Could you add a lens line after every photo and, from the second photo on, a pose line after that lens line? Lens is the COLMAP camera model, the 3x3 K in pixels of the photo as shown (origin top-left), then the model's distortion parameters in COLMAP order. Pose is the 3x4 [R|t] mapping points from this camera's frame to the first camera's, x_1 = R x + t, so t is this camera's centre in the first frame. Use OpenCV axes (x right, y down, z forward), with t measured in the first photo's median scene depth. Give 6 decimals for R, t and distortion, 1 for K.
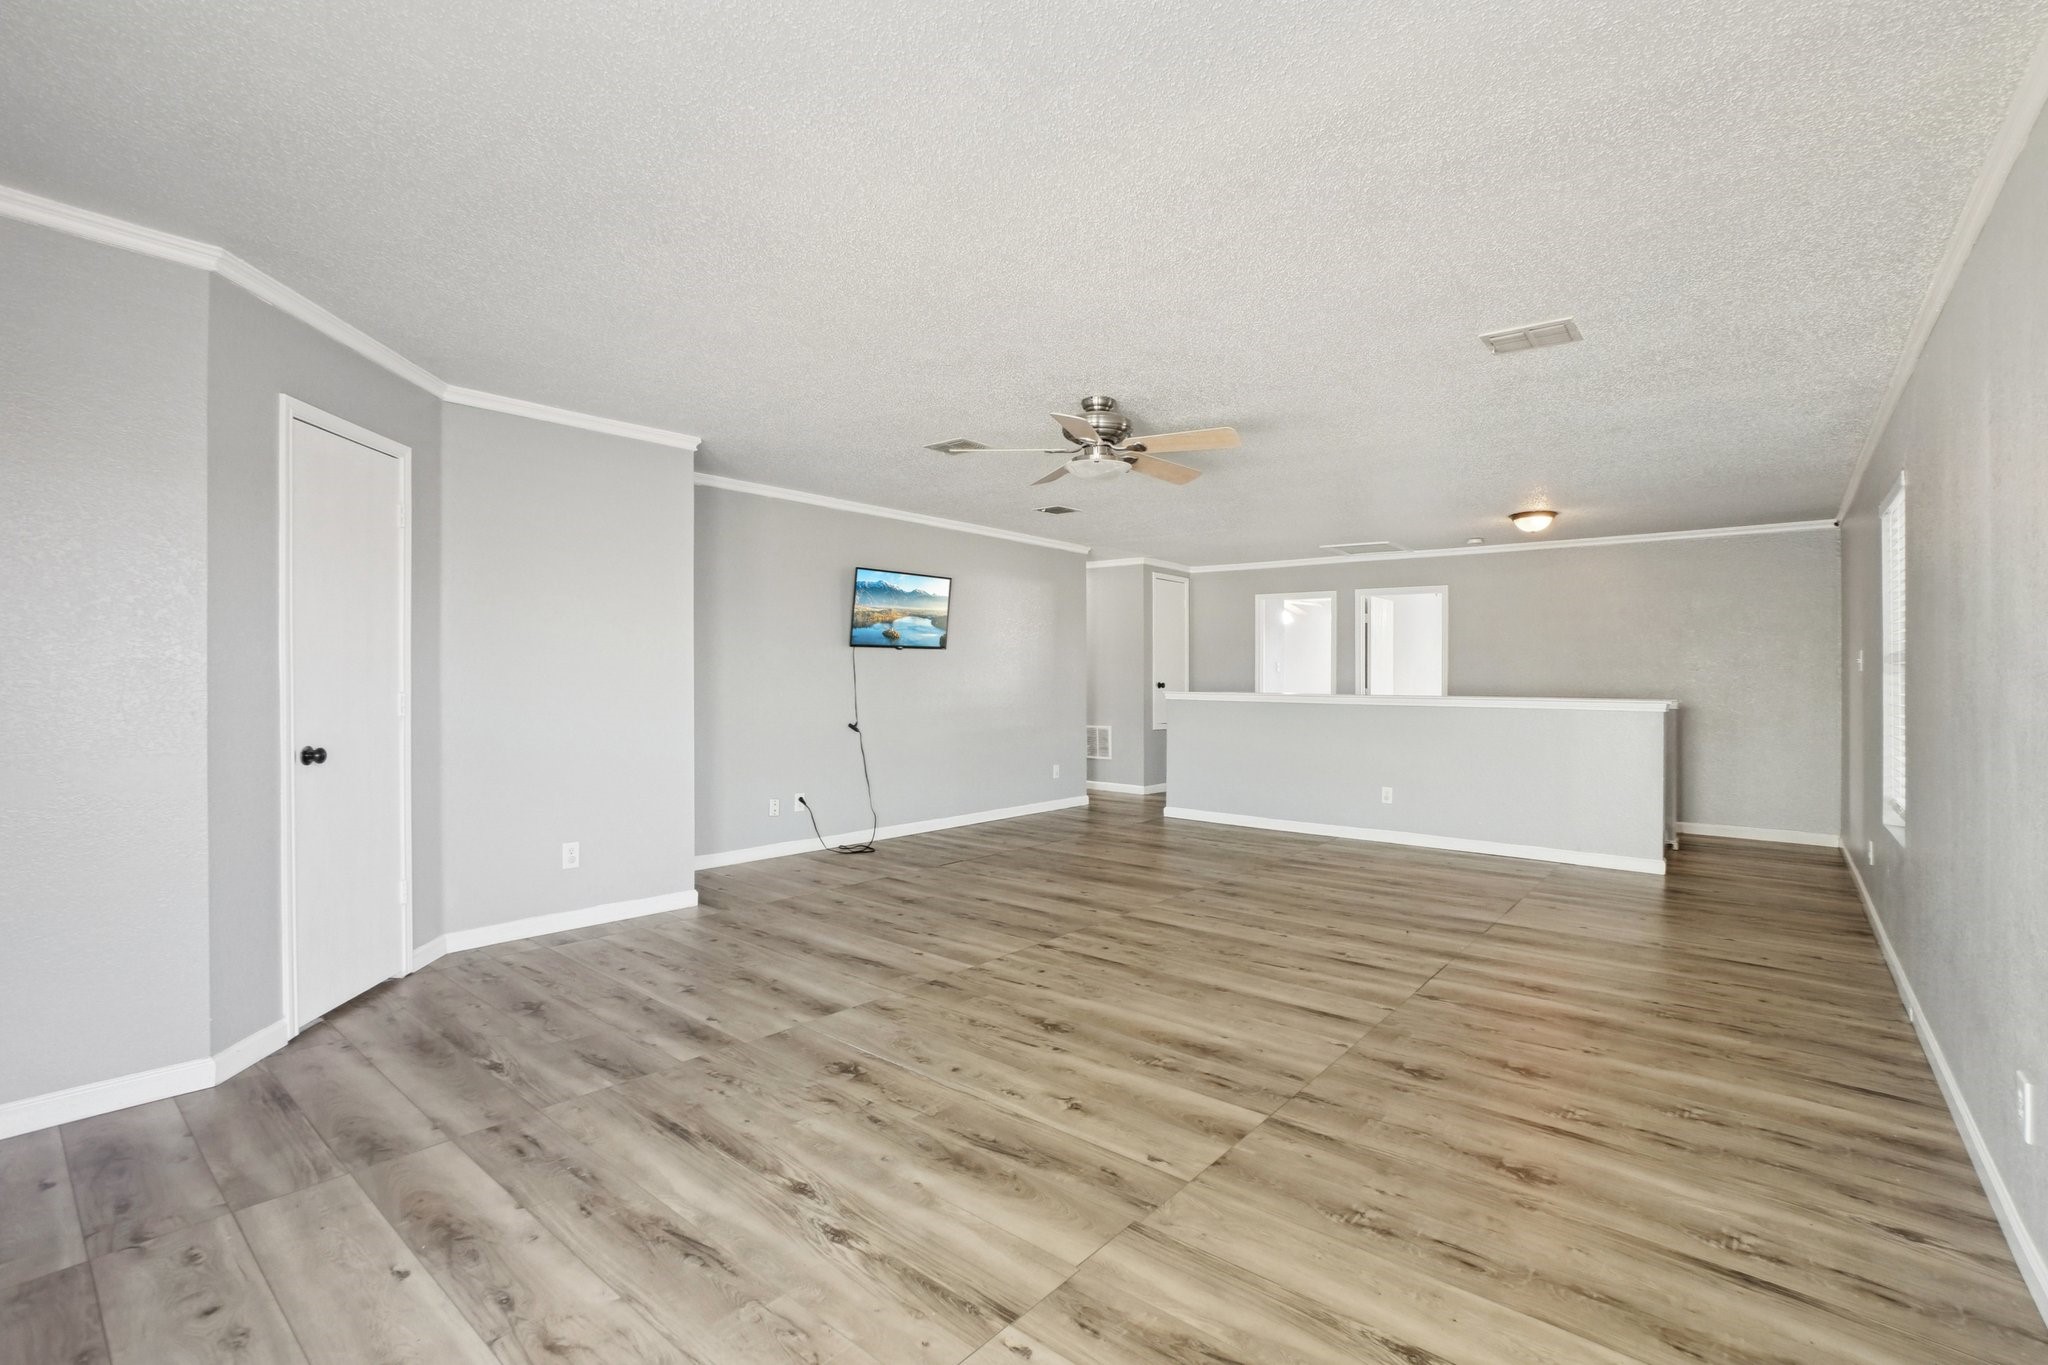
lens RADIAL K [[906.9, 0, 1024.0], [0, 906.9, 682.5], [0, 0, 1]] dist [-0.071731, 0.030386]
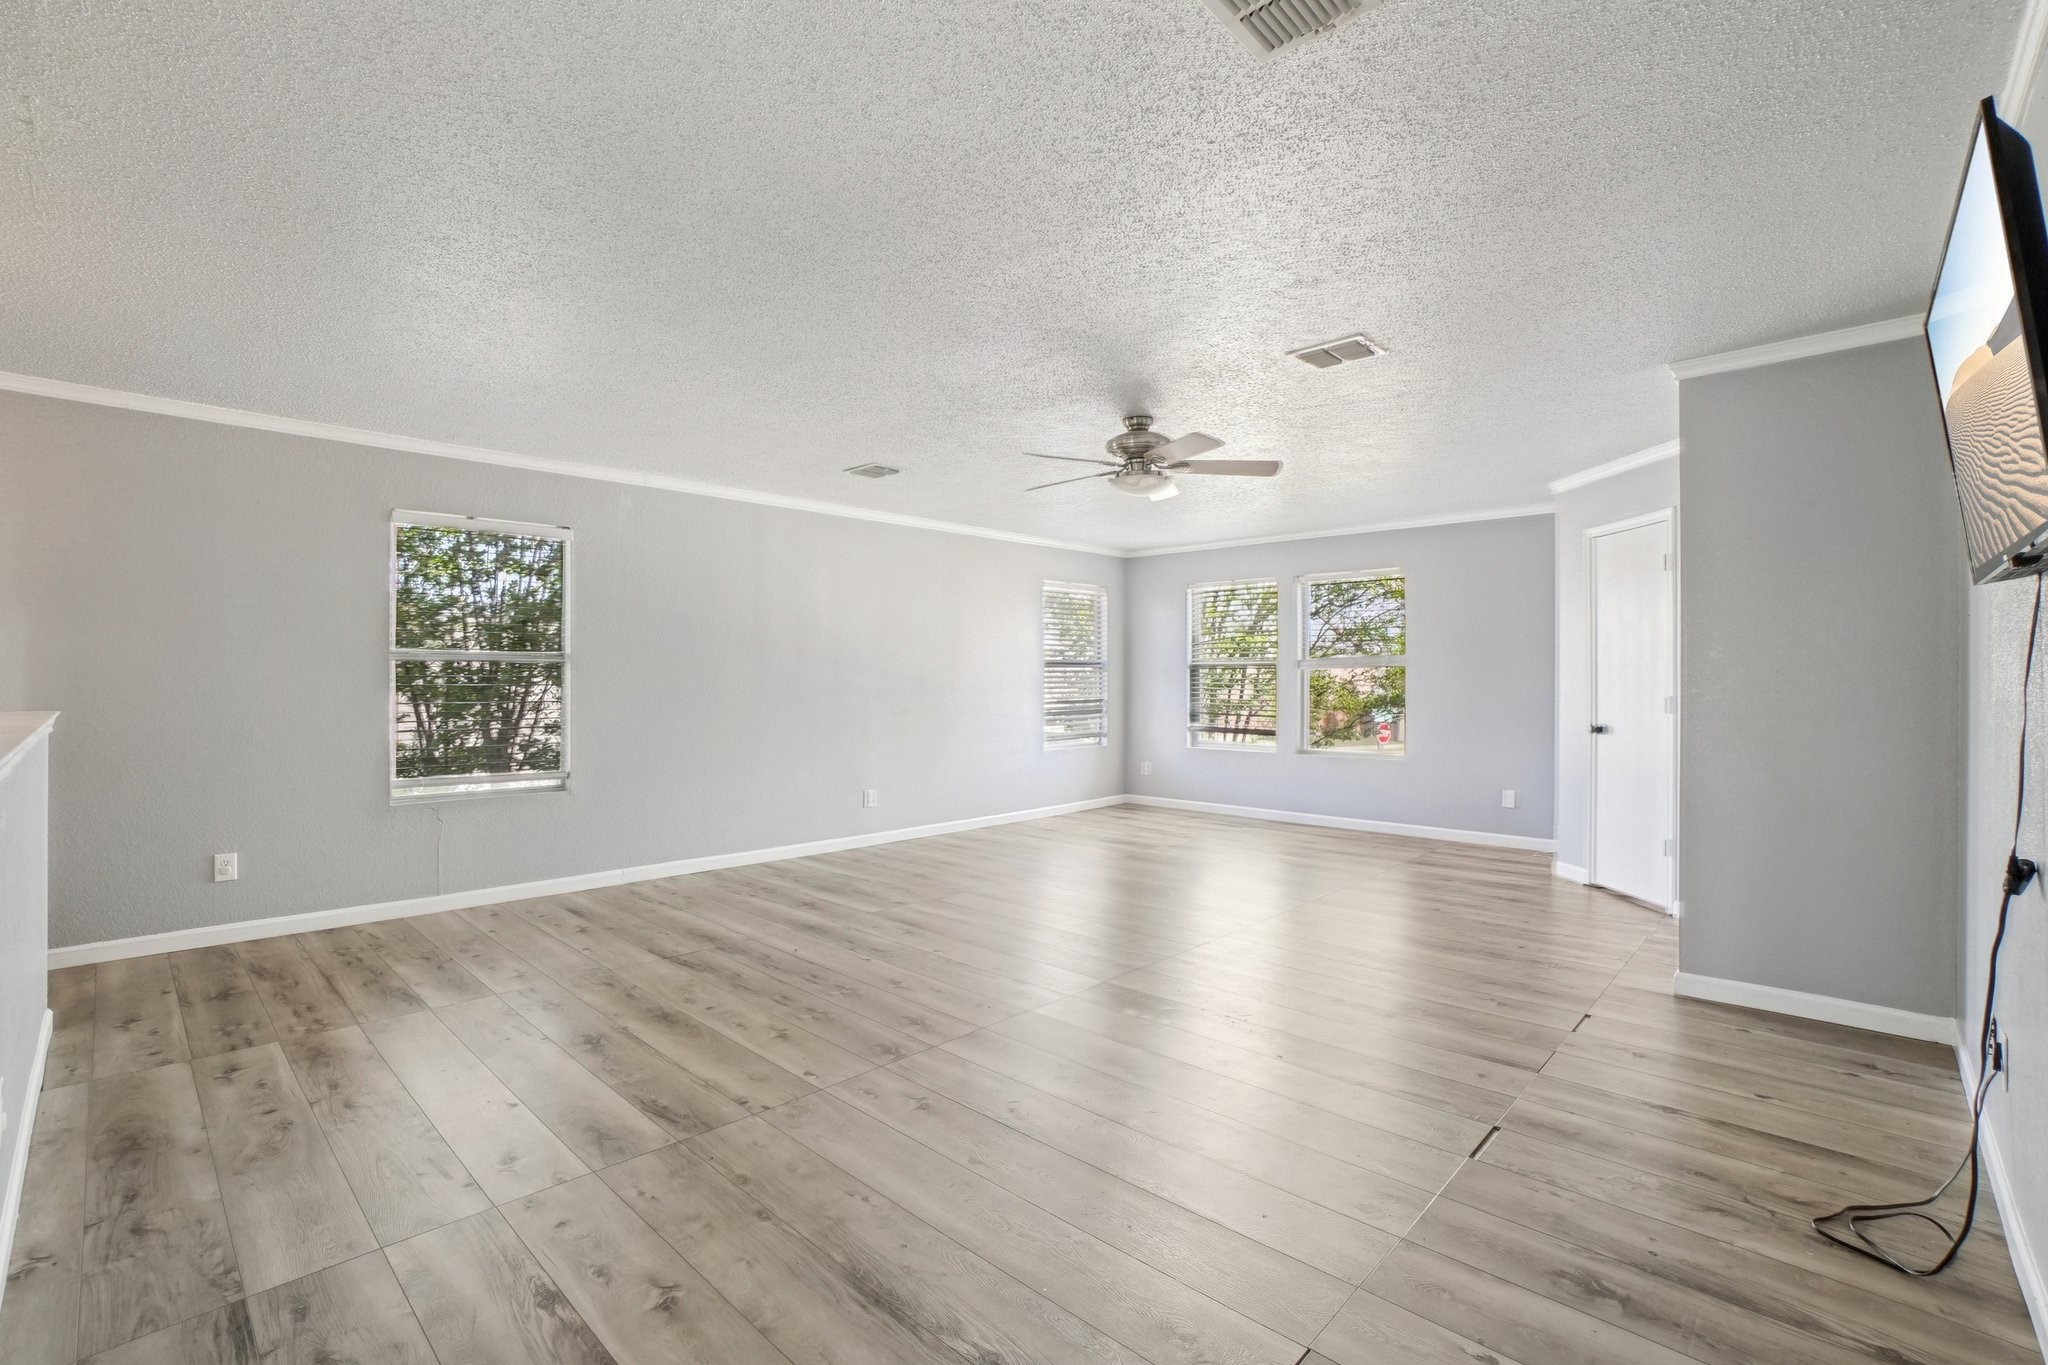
lens RADIAL K [[942.3, 0, 1018.6], [0, 942.3, 679.0], [0, 0, 1]] dist [-0.049997, 0.014822]
pose [[-0.995097, -0.005892, 0.098731, 0.110466], [-0.004941, 0.999939, 0.009877, -0.015719], [-0.098783, 0.009340, -0.995065, 2.104424]]
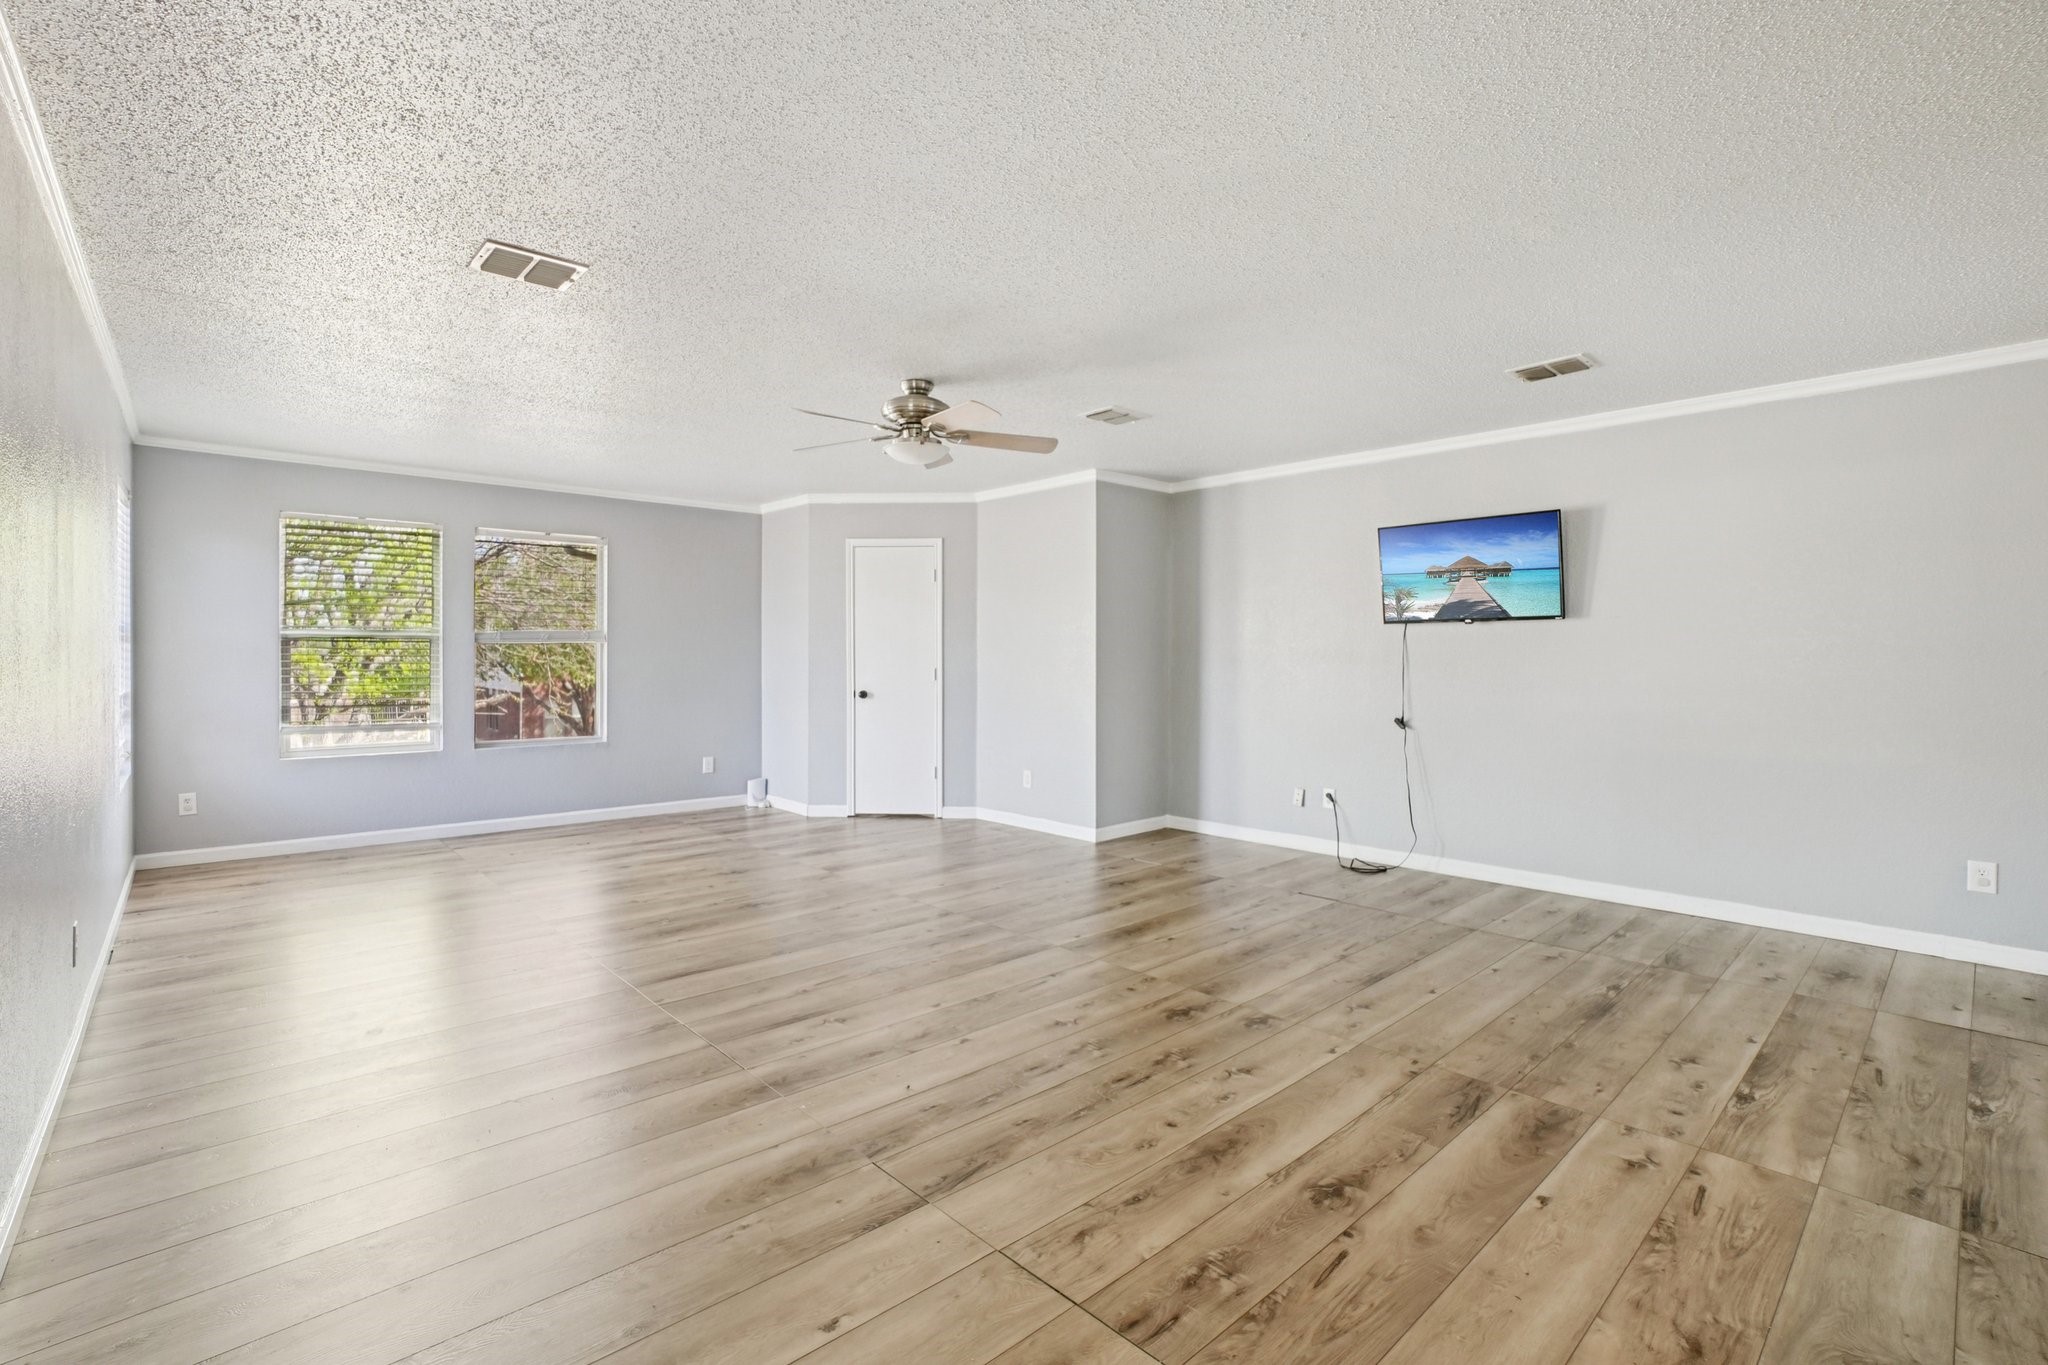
lens RADIAL K [[942.3, 0, 1018.6], [0, 942.3, 679.0], [0, 0, 1]] dist [-0.049997, 0.014822]
pose [[-0.133109, 0.010680, -0.991044, 1.098934], [-0.012066, 0.999850, 0.012396, 0.006784], [0.991028, 0.013608, -0.132960, 1.239827]]
